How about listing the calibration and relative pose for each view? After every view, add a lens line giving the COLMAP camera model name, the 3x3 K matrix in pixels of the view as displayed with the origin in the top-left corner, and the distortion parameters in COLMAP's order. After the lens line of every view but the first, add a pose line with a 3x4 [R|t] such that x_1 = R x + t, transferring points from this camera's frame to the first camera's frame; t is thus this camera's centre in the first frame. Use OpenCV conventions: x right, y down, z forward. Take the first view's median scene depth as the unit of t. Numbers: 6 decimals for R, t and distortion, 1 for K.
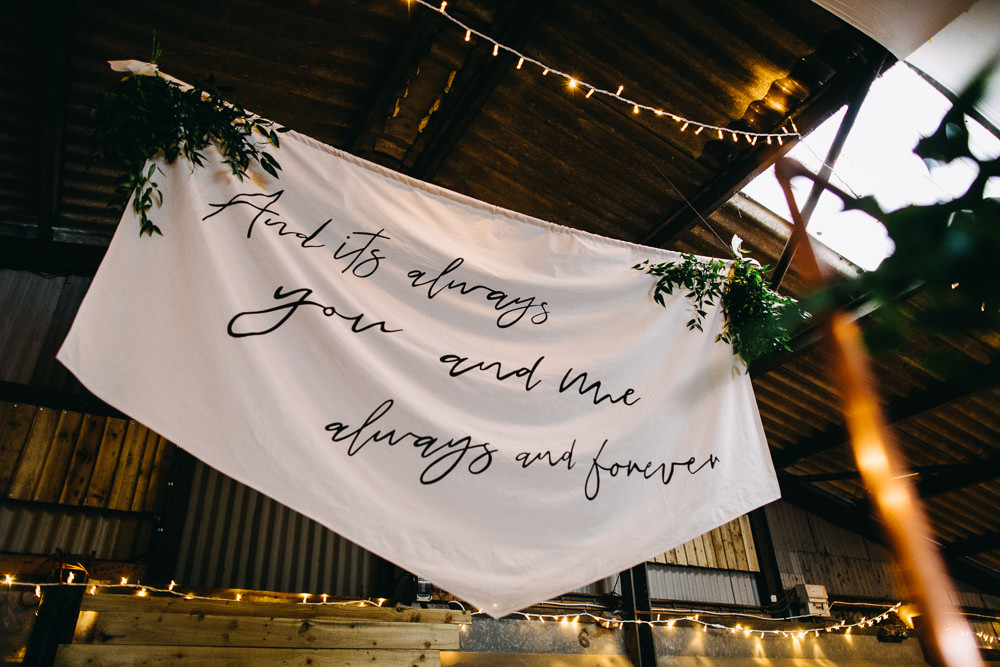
lens RADIAL K [[679.0, 0, 498.3], [0, 679.0, 324.6], [0, 0, 1]] dist [-0.025642, 0.006795]
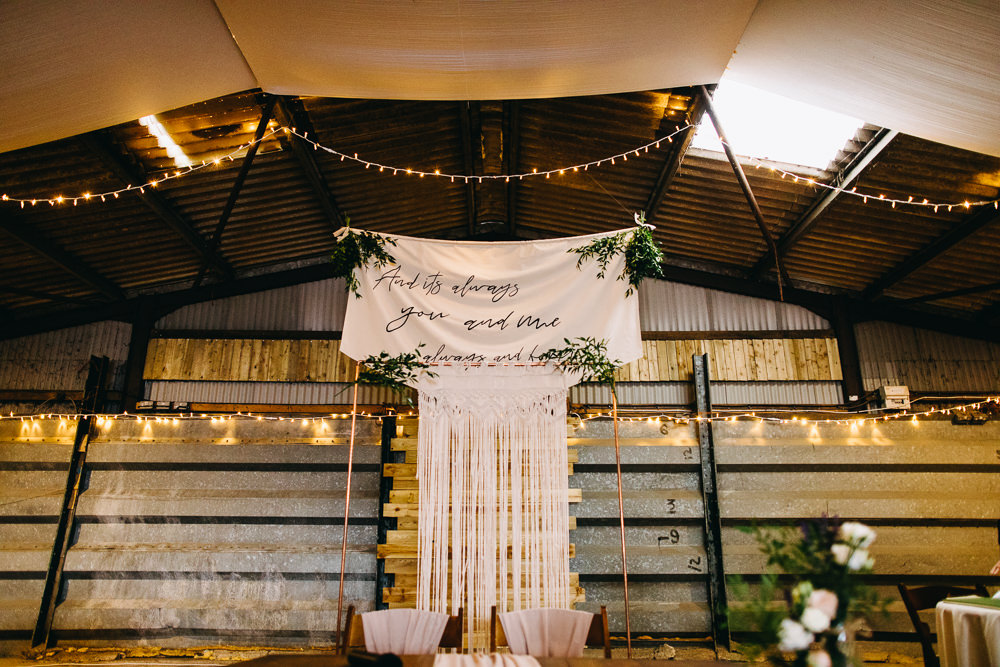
lens RADIAL K [[679.0, 0, 498.3], [0, 679.0, 324.6], [0, 0, 1]] dist [-0.025642, 0.006795]
pose [[0.862762, -0.119823, -0.491207, 0.590403], [0.235832, 0.954727, 0.181328, -0.174845], [0.447241, -0.272285, 0.851960, -0.513592]]
